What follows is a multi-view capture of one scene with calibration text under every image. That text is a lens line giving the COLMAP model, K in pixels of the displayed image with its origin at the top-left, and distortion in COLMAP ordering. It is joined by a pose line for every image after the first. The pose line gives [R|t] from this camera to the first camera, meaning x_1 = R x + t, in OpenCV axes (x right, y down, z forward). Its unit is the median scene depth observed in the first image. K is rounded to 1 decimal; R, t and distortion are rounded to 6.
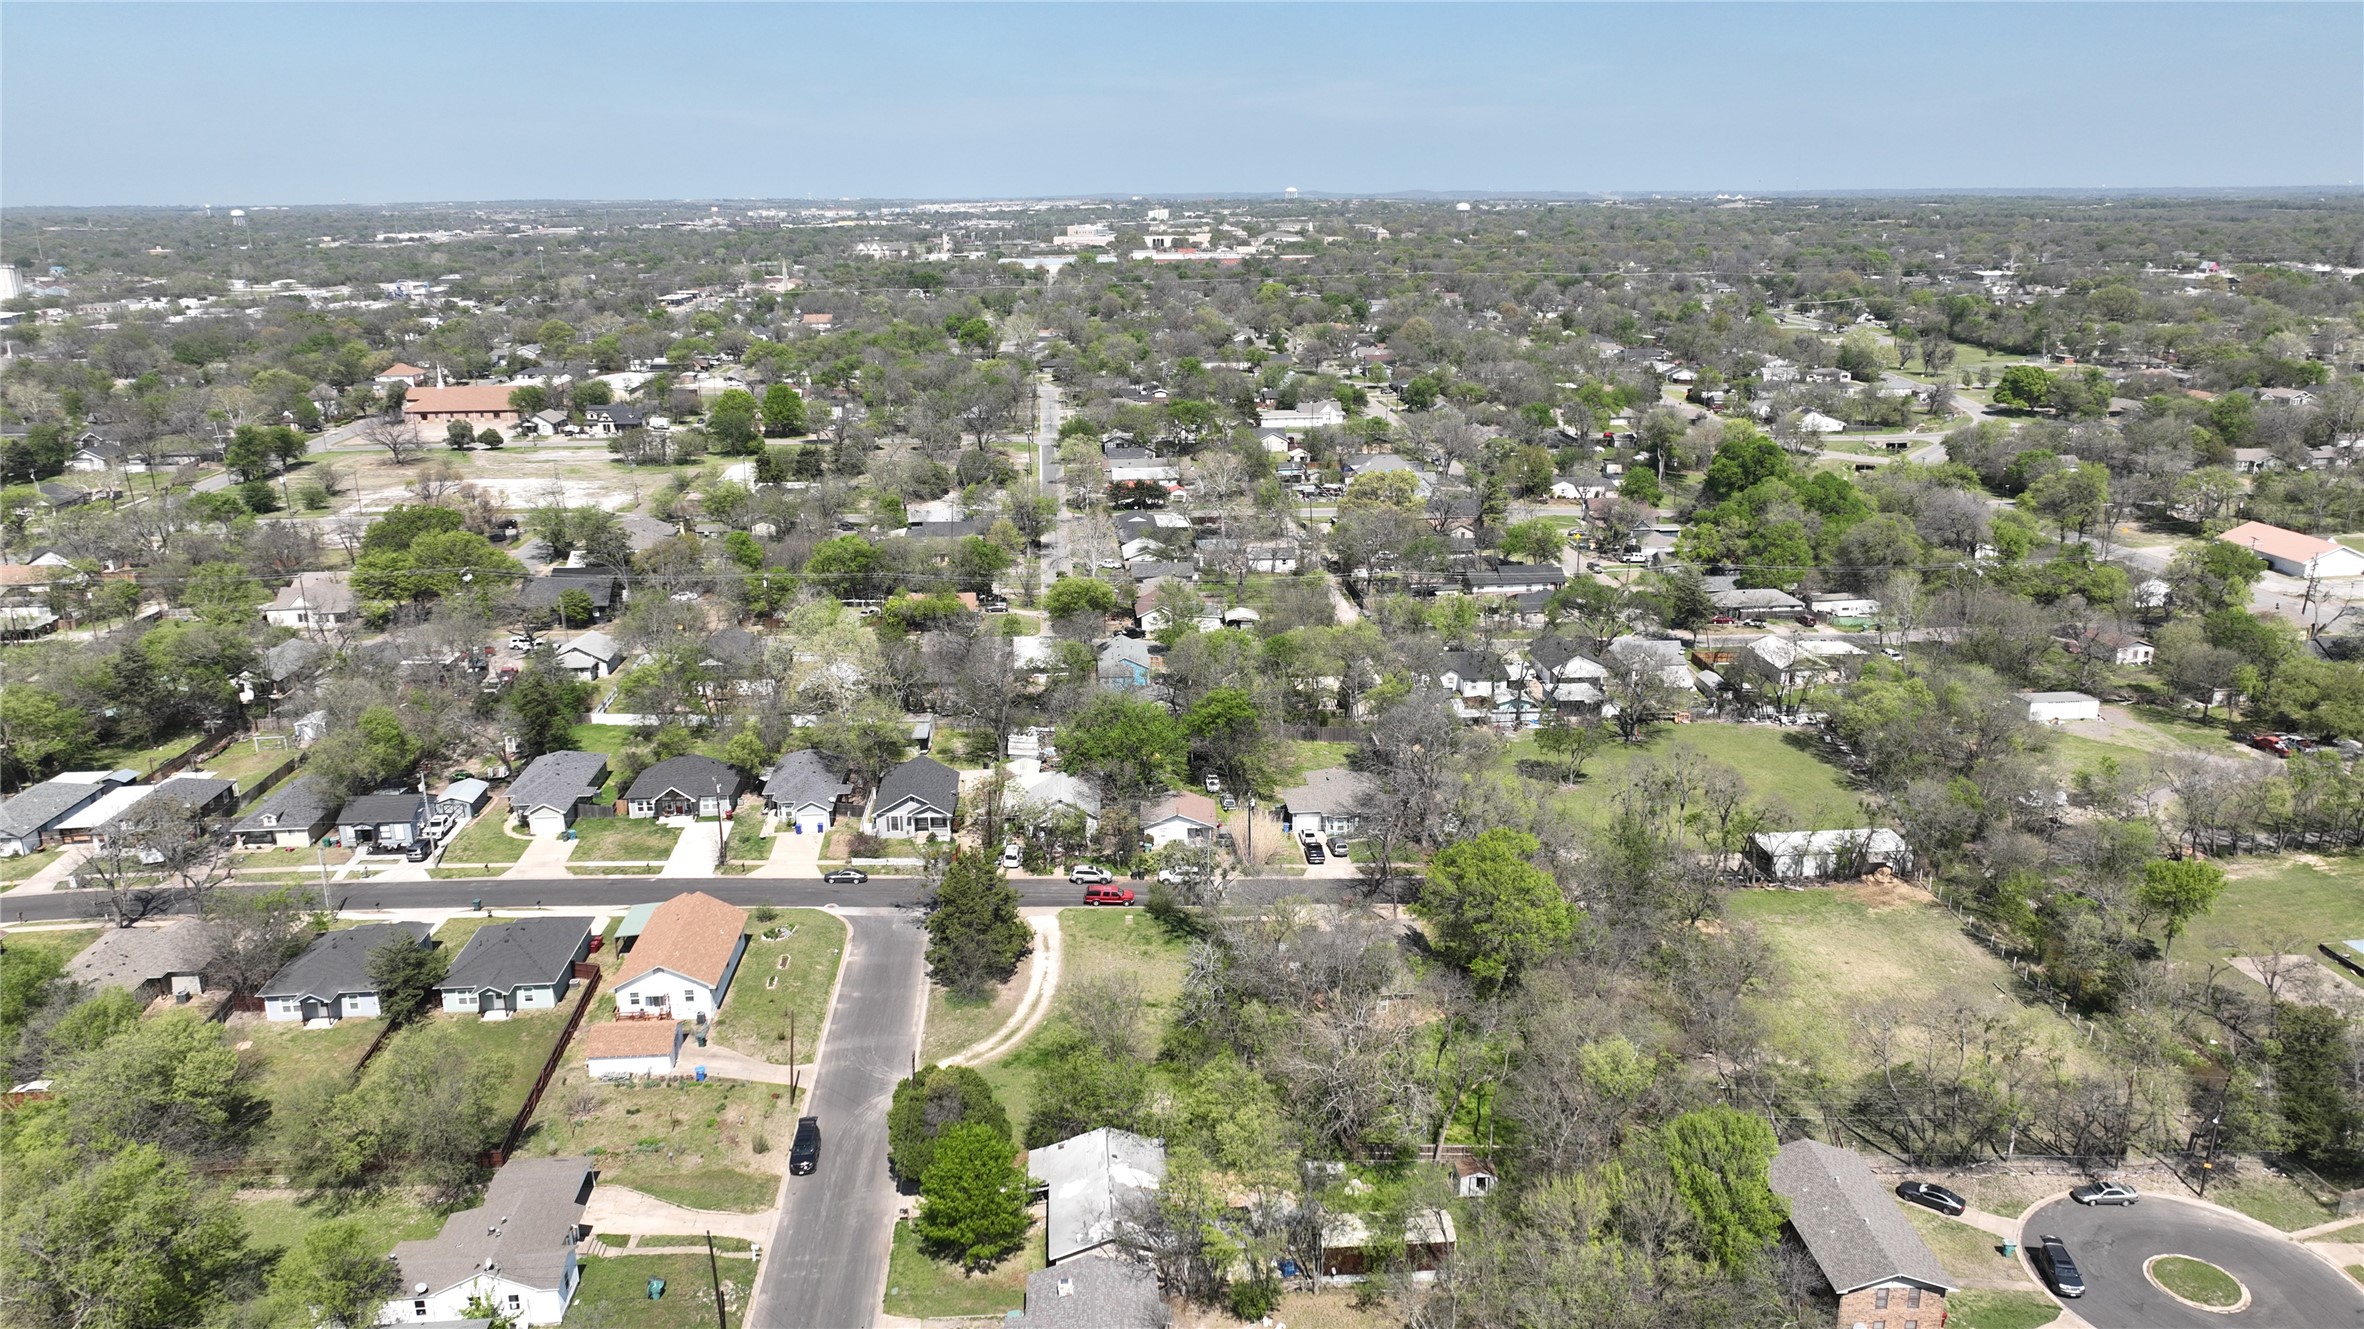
lens RADIAL K [[1659.5, 0, 1182.1], [0, 1659.5, 658.8], [0, 0, 1]] dist [0.003863, 0.009533]
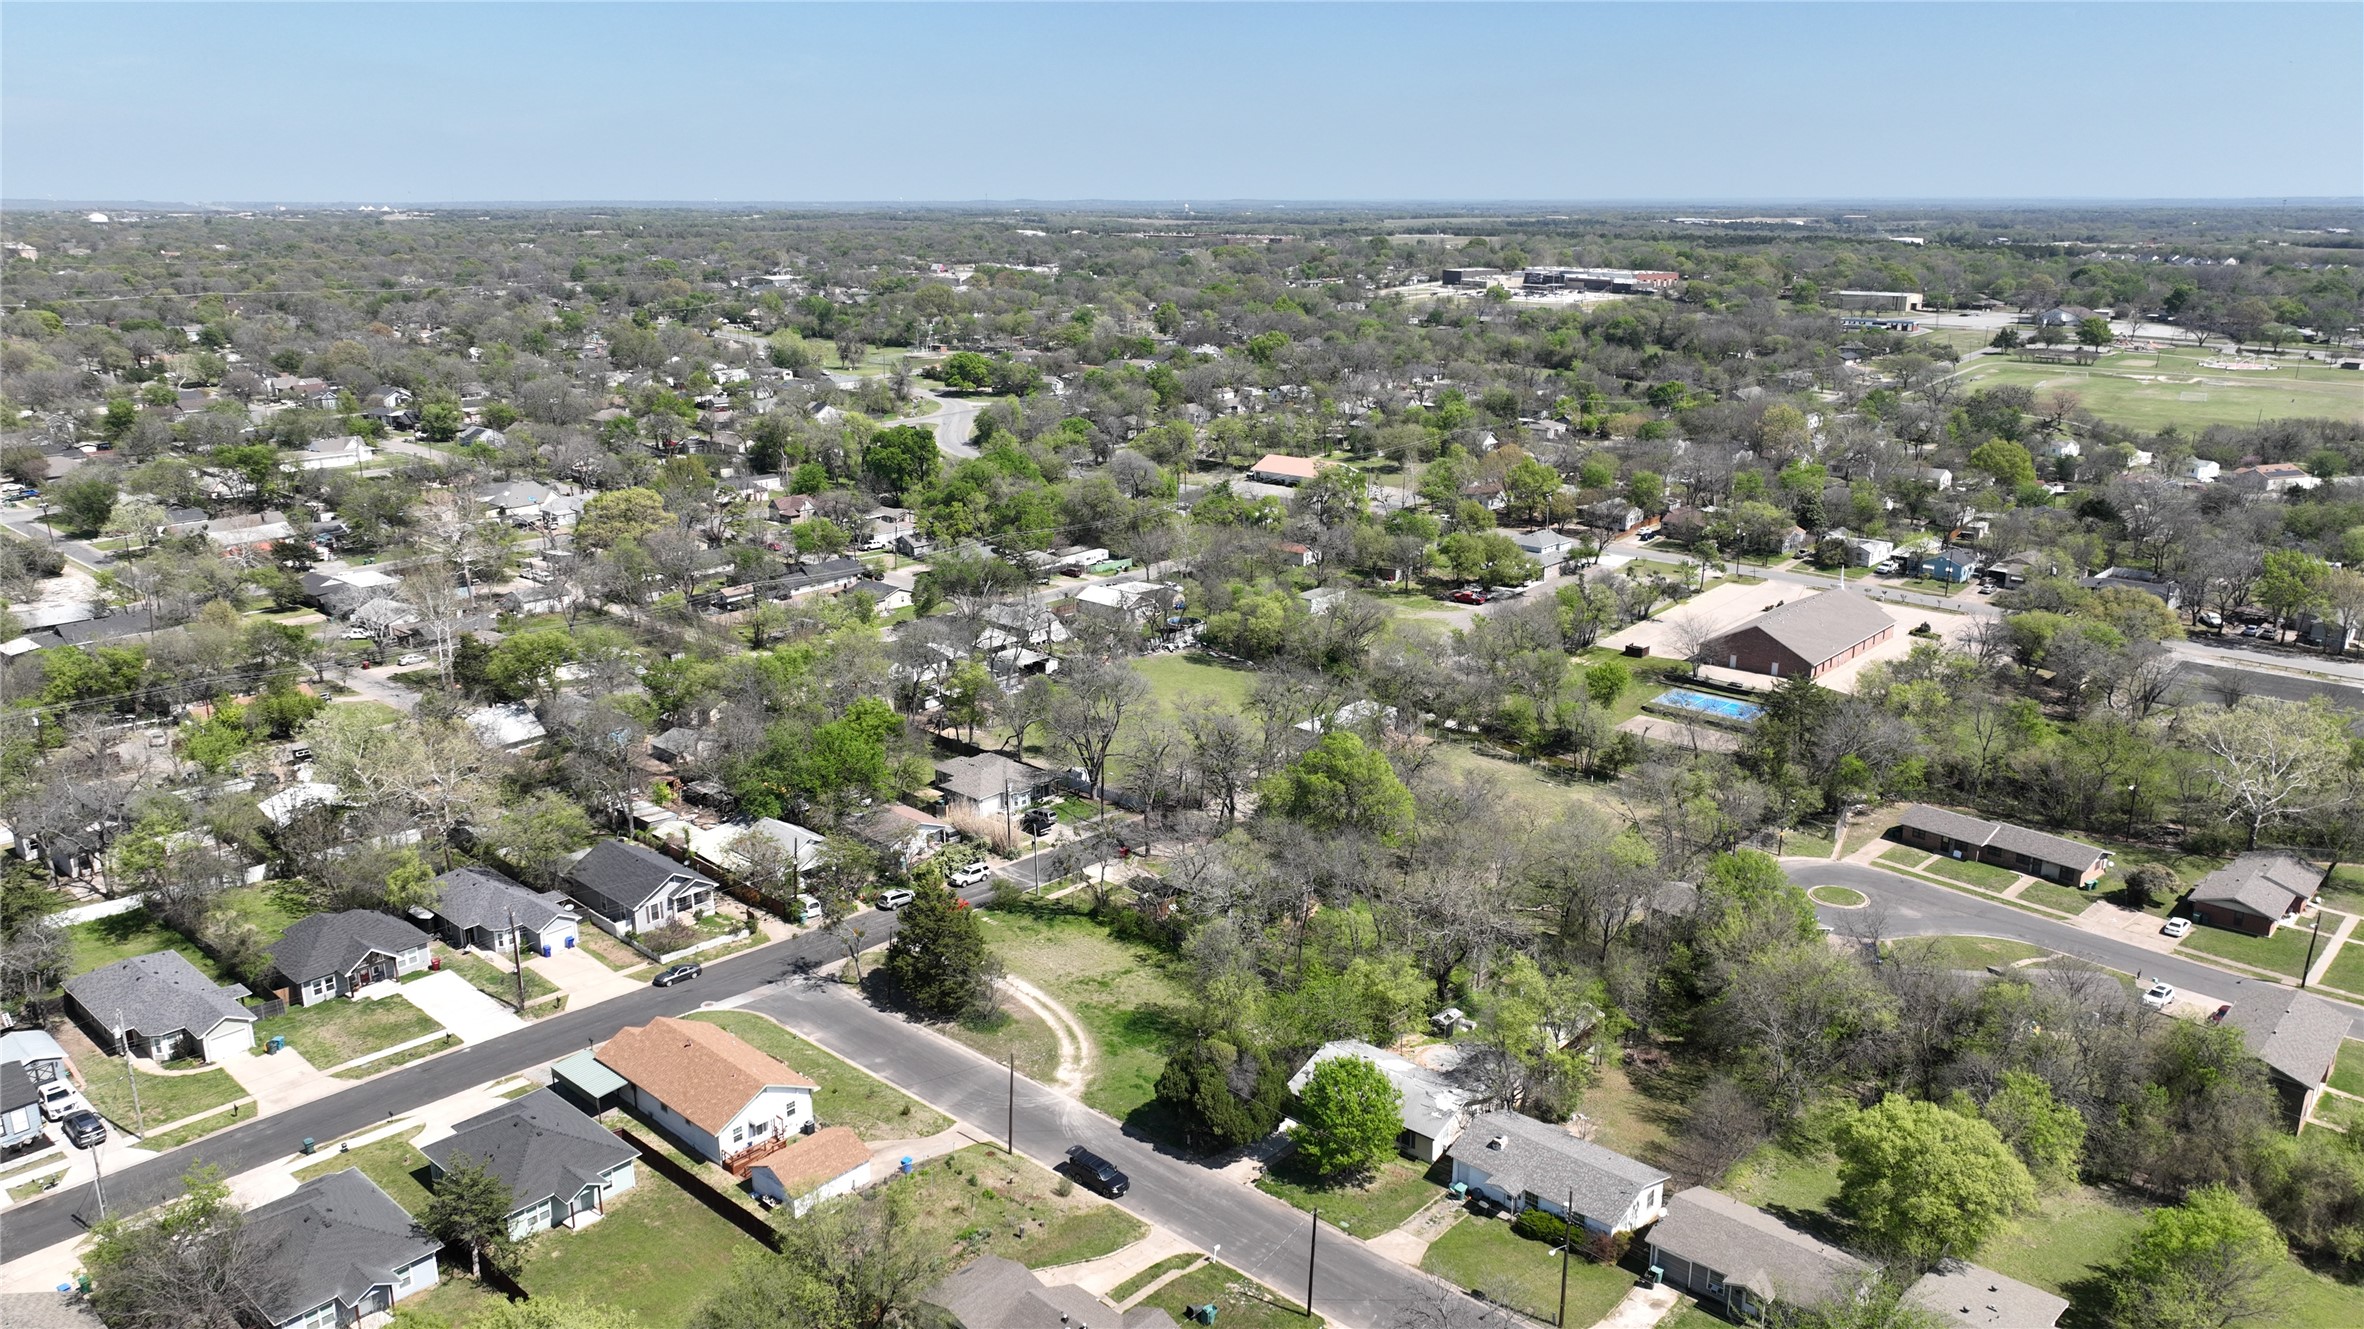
lens RADIAL K [[1659.5, 0, 1184.3], [0, 1659.5, 672.7], [0, 0, 1]] dist [0.003863, 0.009533]
pose [[0.723680, -0.185998, 0.664599, -0.542906], [0.185196, 0.980015, 0.072614, -0.037682], [-0.664823, 0.070532, 0.743663, 0.154202]]
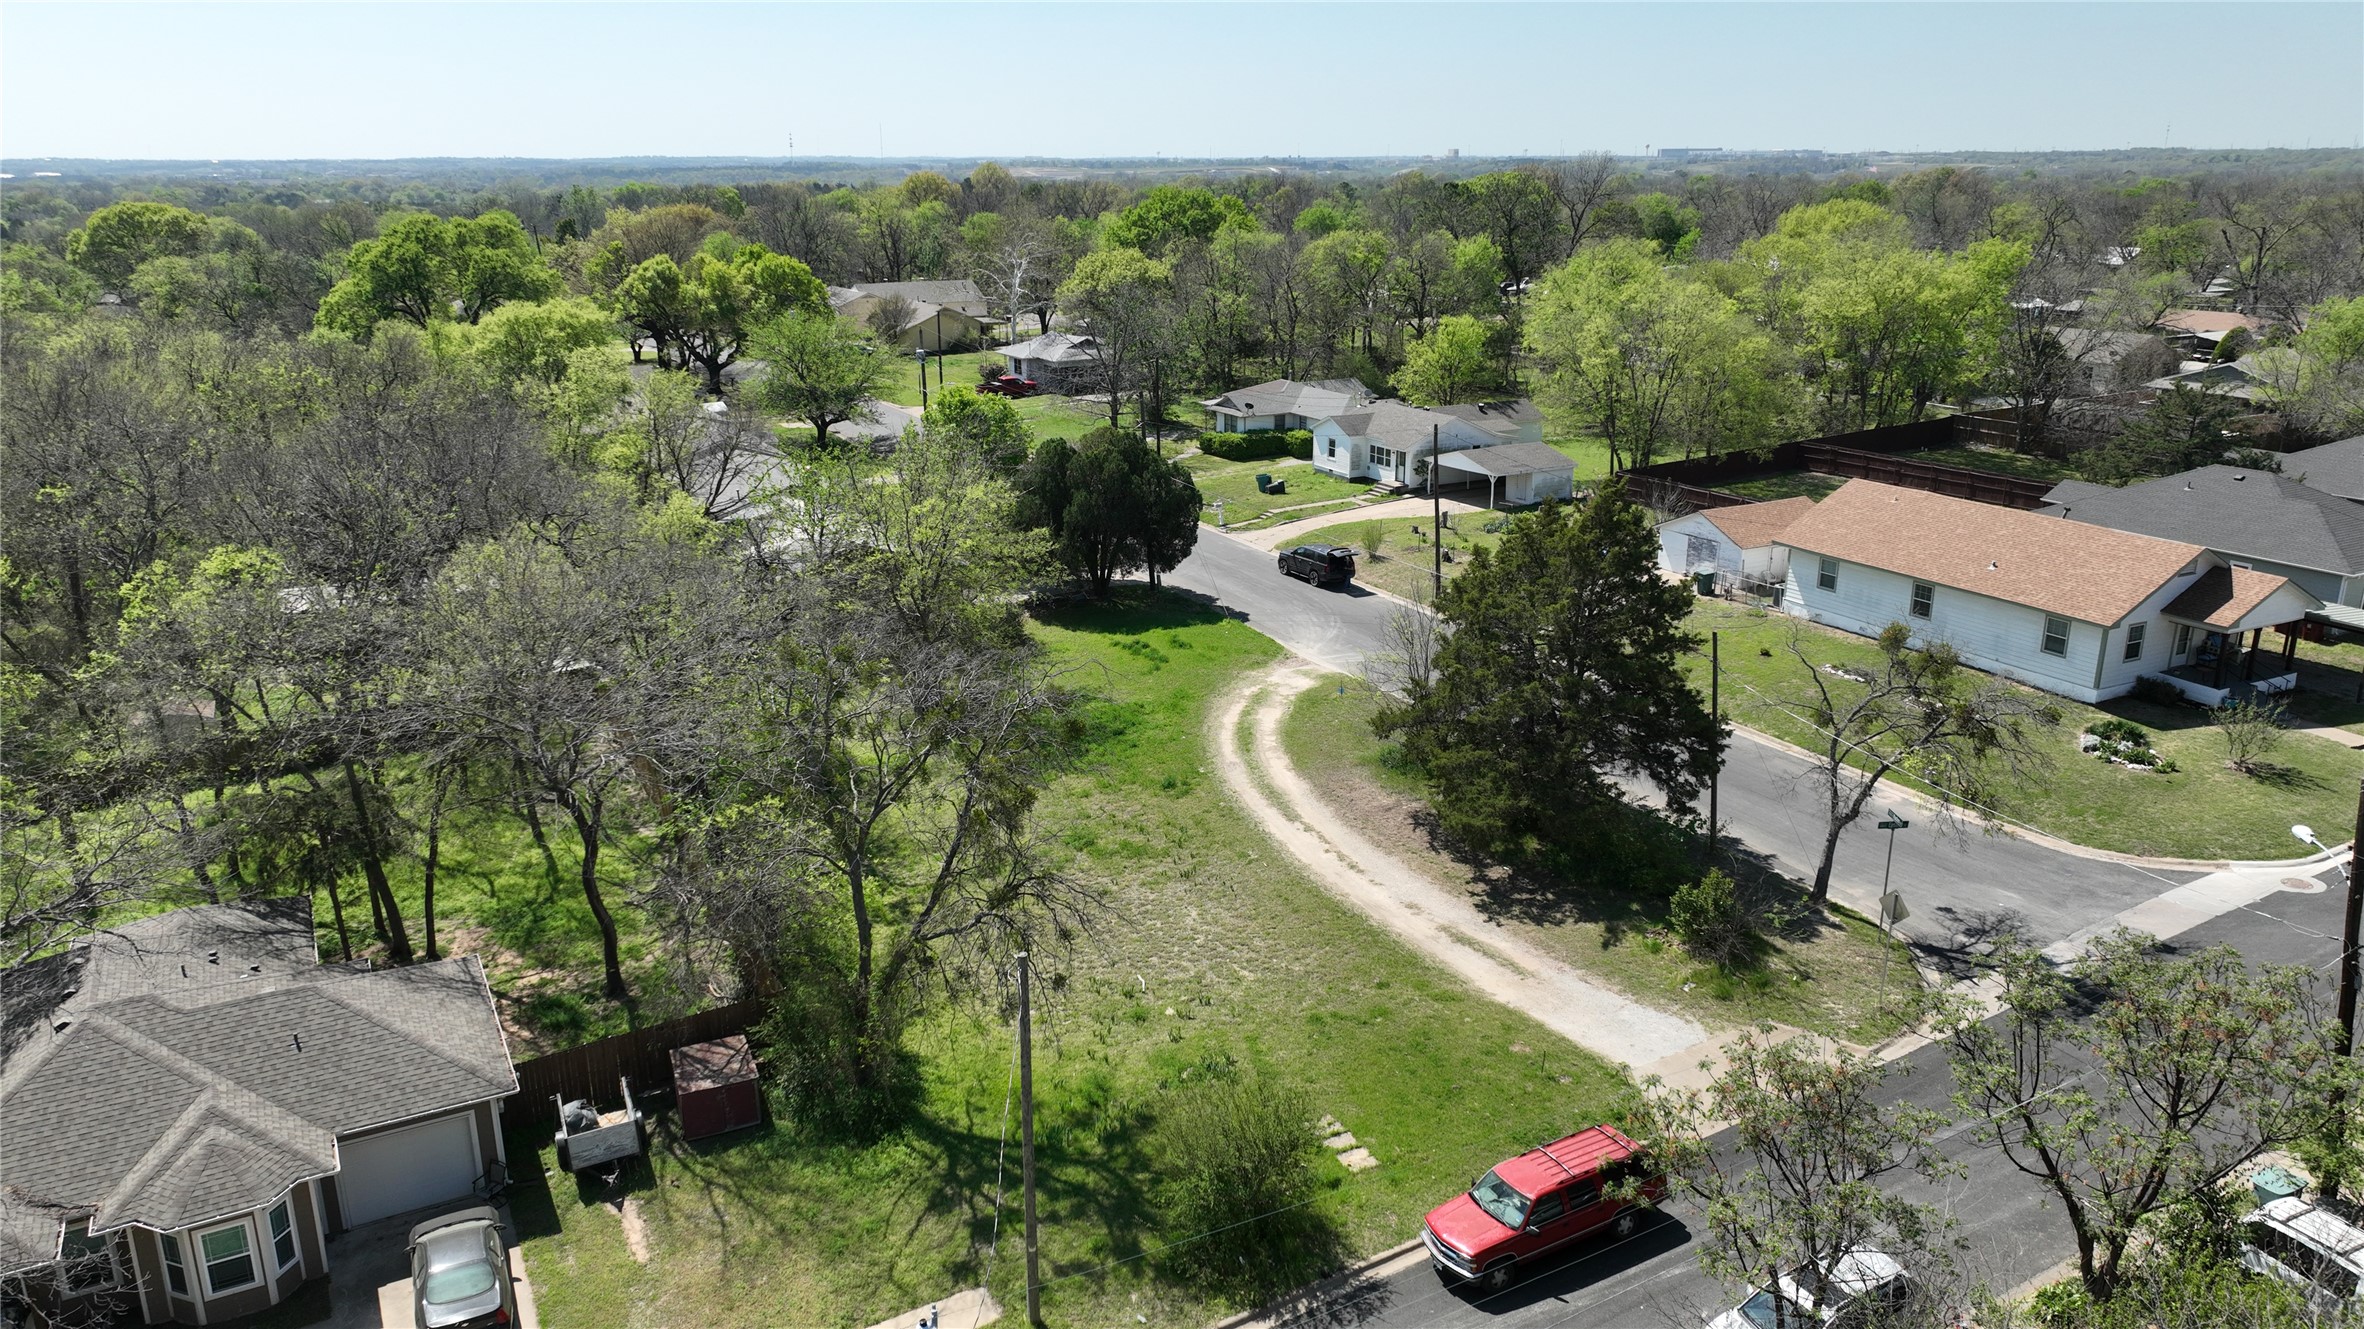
lens RADIAL K [[1659.5, 0, 1185.5], [0, 1659.5, 675.8], [0, 0, 1]] dist [0.003863, 0.009533]
pose [[-0.912291, 0.133227, -0.387266, 0.059507], [-0.100149, 0.844325, 0.526389, -0.008719], [0.397108, 0.519004, -0.756928, 1.045560]]
